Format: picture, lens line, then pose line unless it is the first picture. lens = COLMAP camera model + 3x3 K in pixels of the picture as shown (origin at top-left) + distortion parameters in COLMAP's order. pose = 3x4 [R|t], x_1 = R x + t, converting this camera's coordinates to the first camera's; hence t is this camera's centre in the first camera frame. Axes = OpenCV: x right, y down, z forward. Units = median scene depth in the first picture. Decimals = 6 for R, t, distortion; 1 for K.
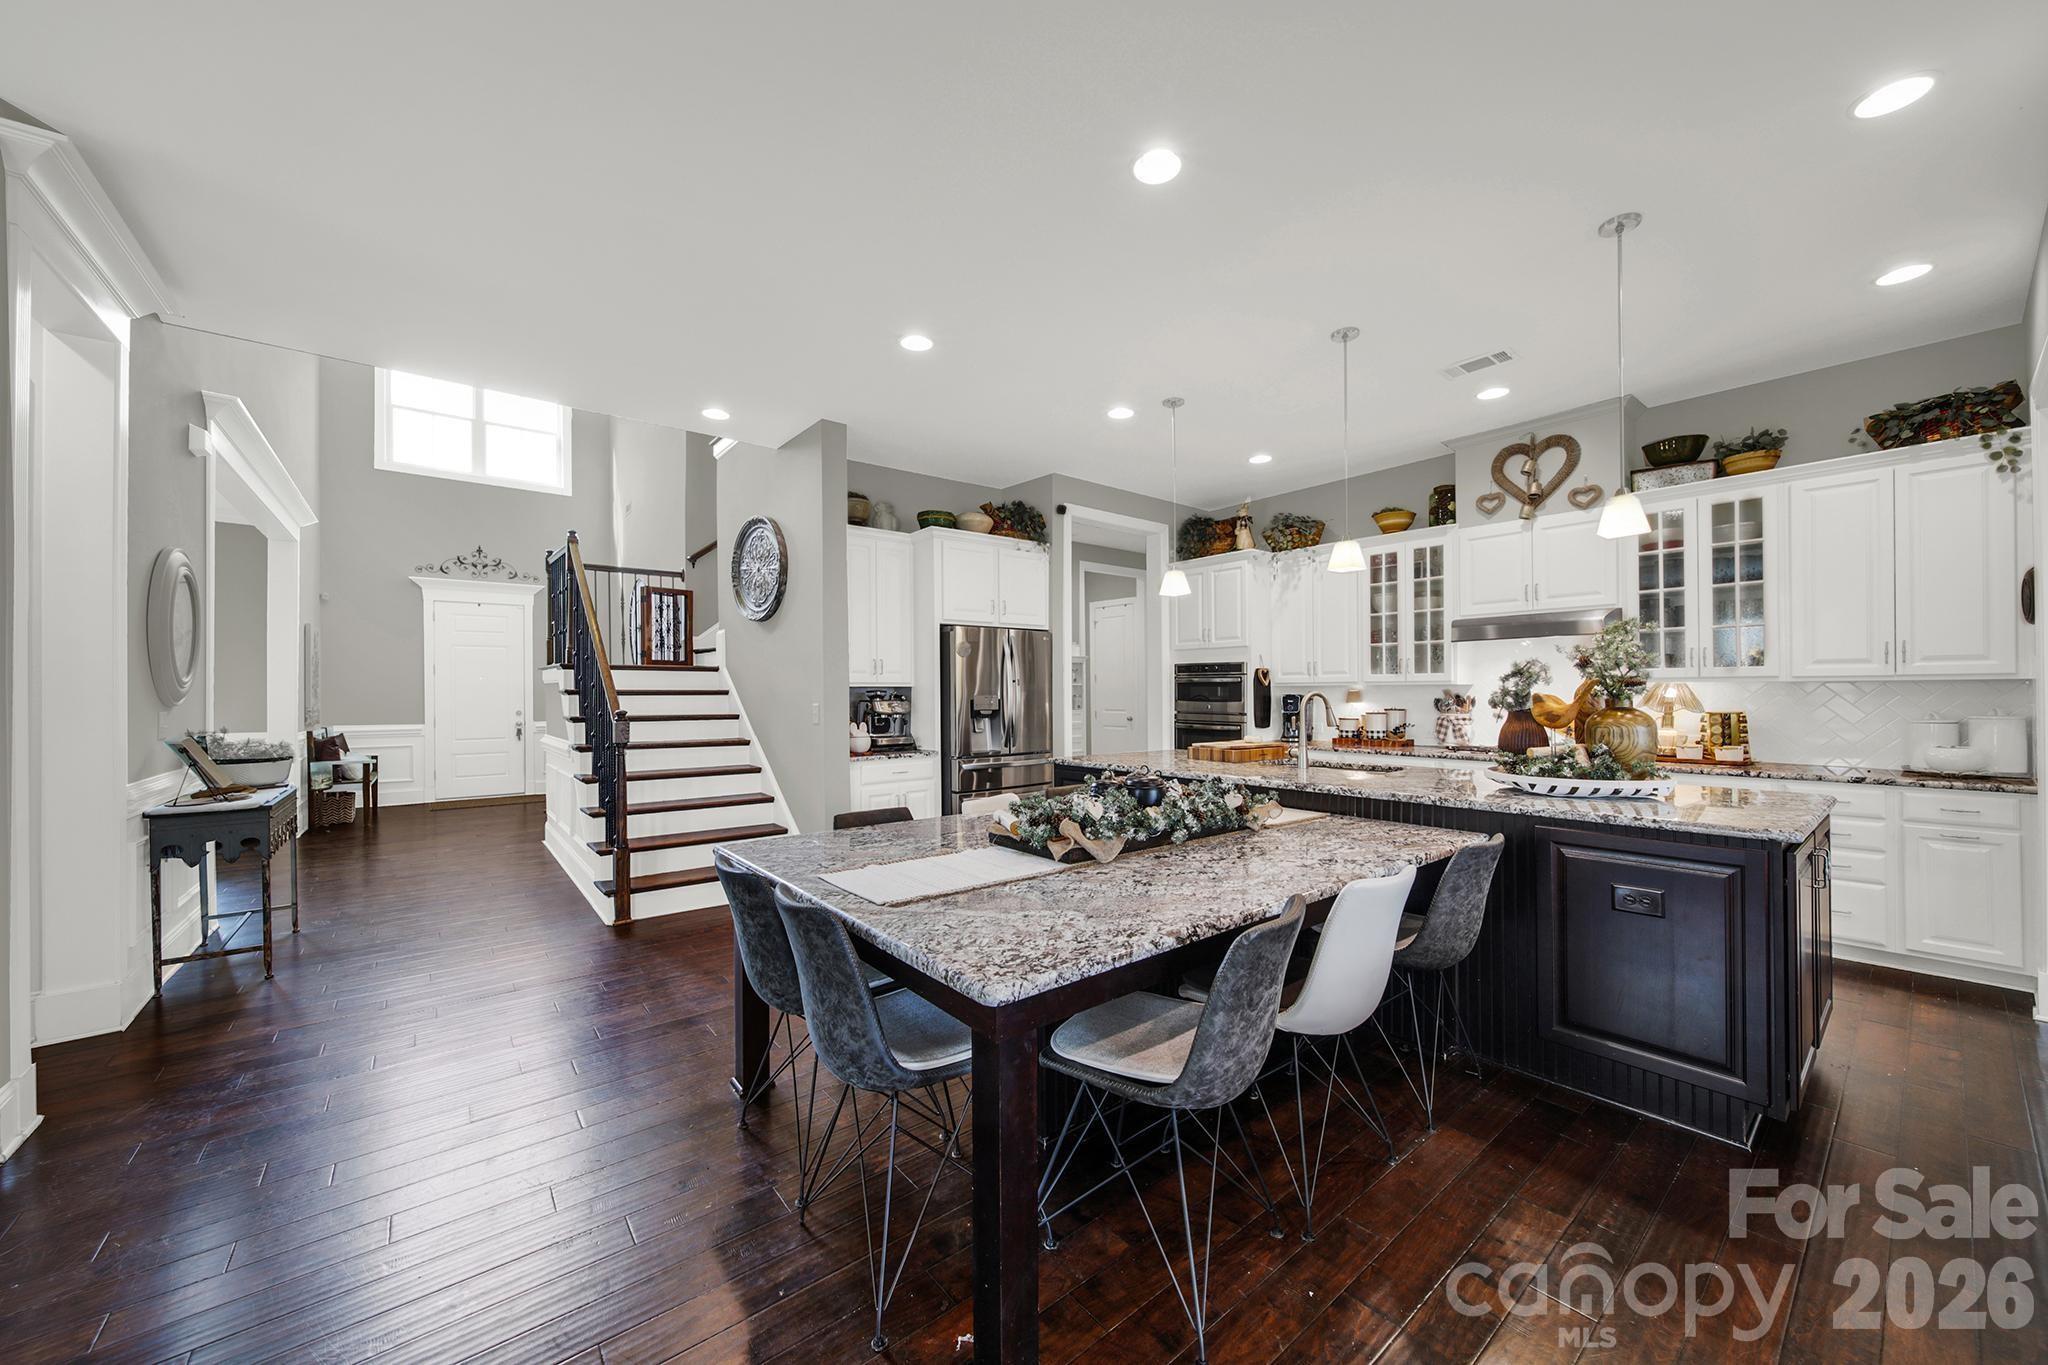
lens RADIAL K [[737.2, 0, 1033.2], [0, 737.2, 690.4], [0, 0, 1]] dist [-0.001846, 0.000299]
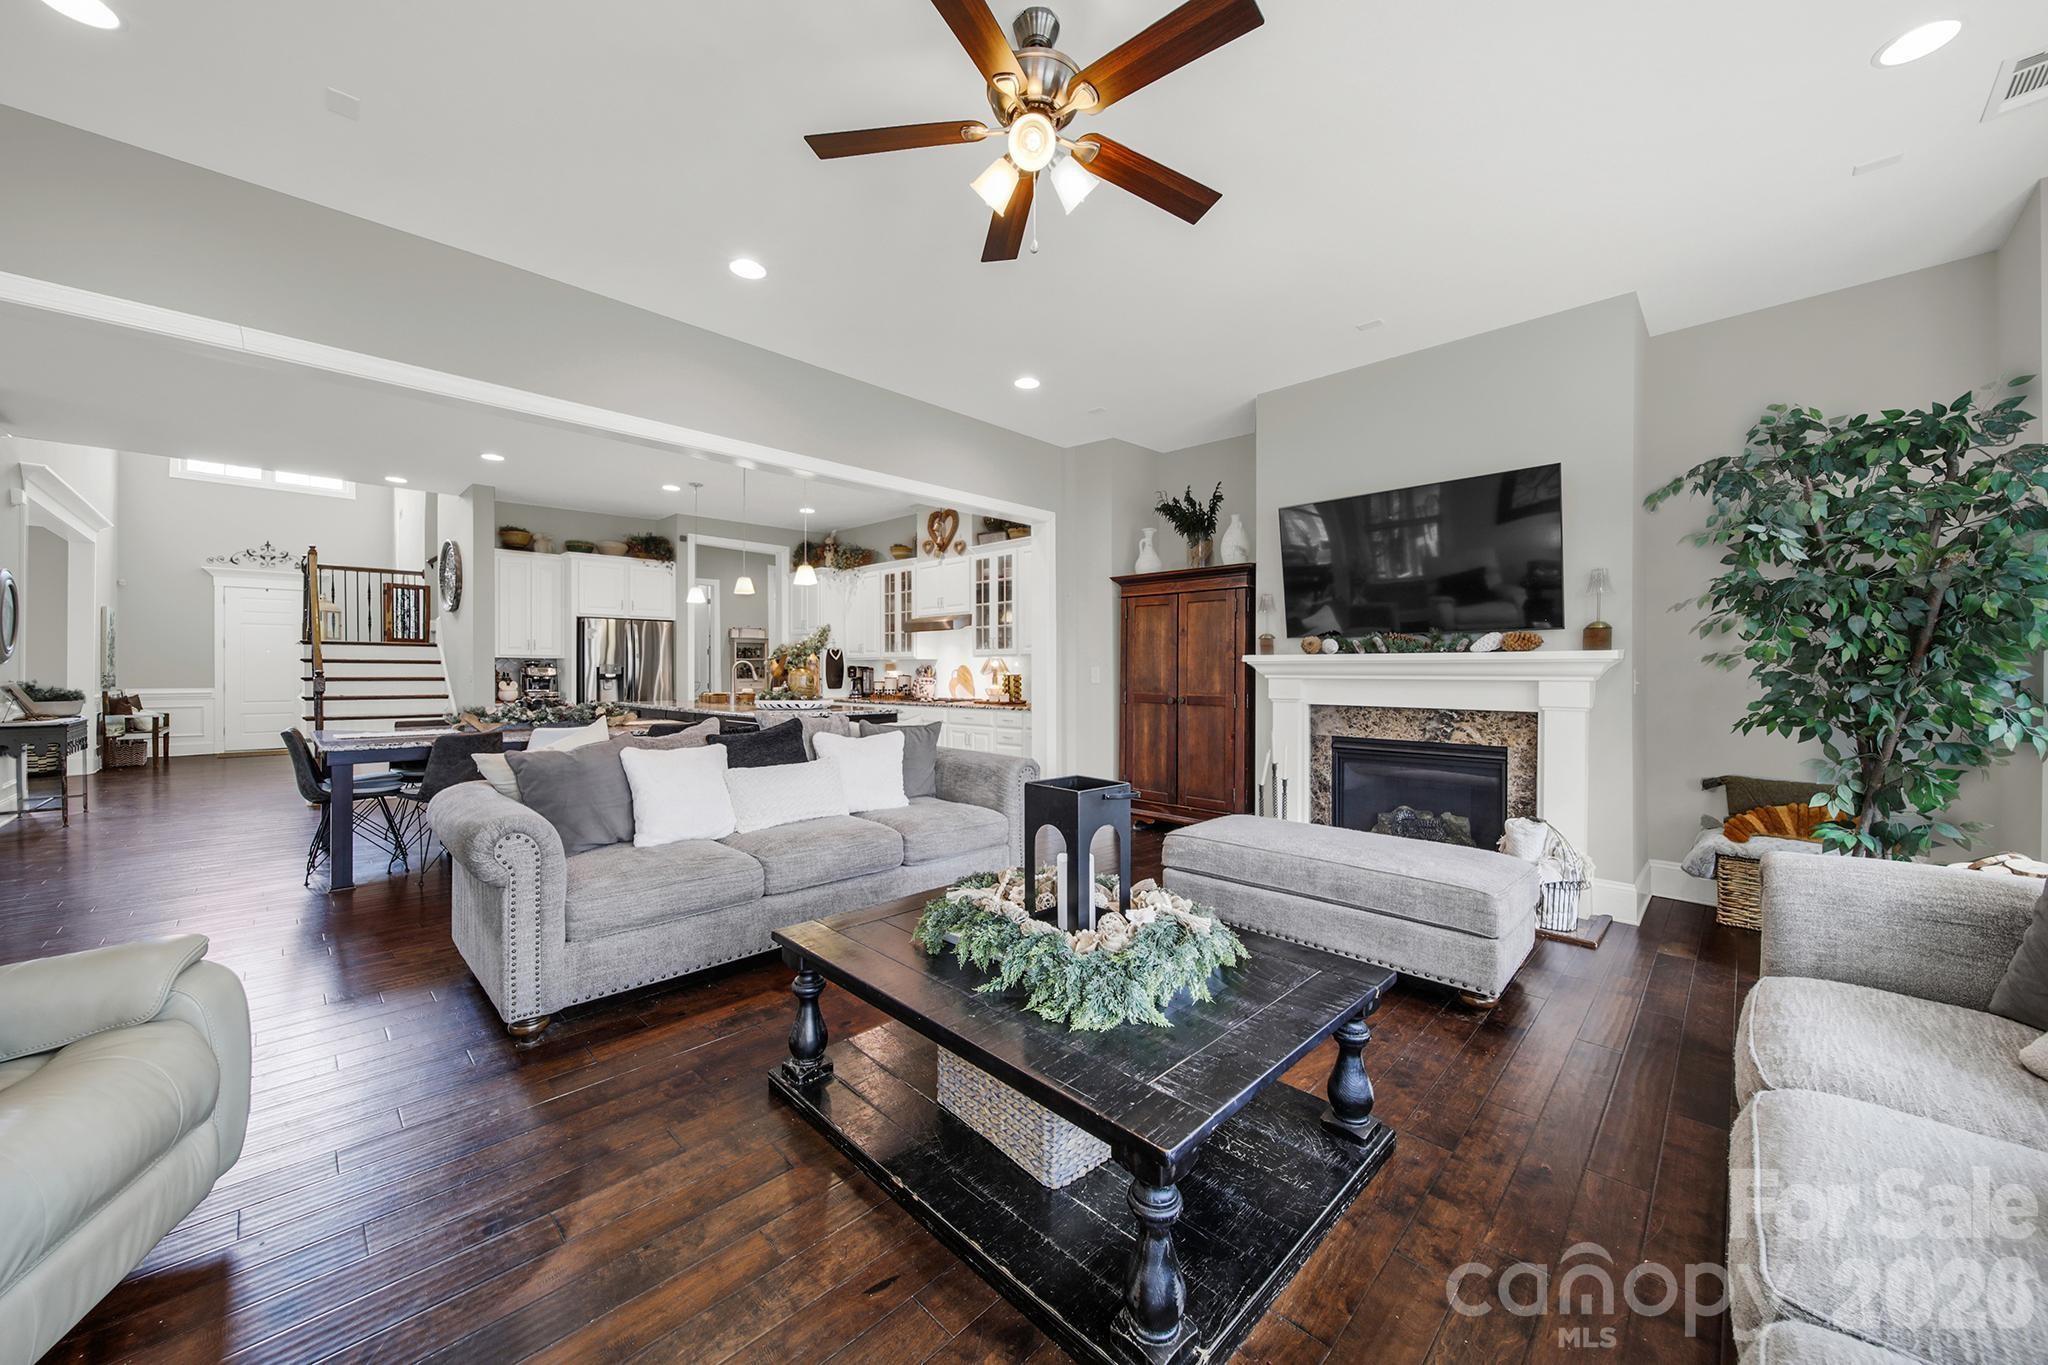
lens RADIAL K [[737.2, 0, 1028.7], [0, 737.2, 665.7], [0, 0, 1]] dist [-0.001846, 0.000299]
pose [[0.993744, 0.005264, 0.111561, 0.569563], [-0.004894, 0.999982, -0.003589, 0.010025], [-0.111578, 0.003020, 0.993751, -0.544770]]
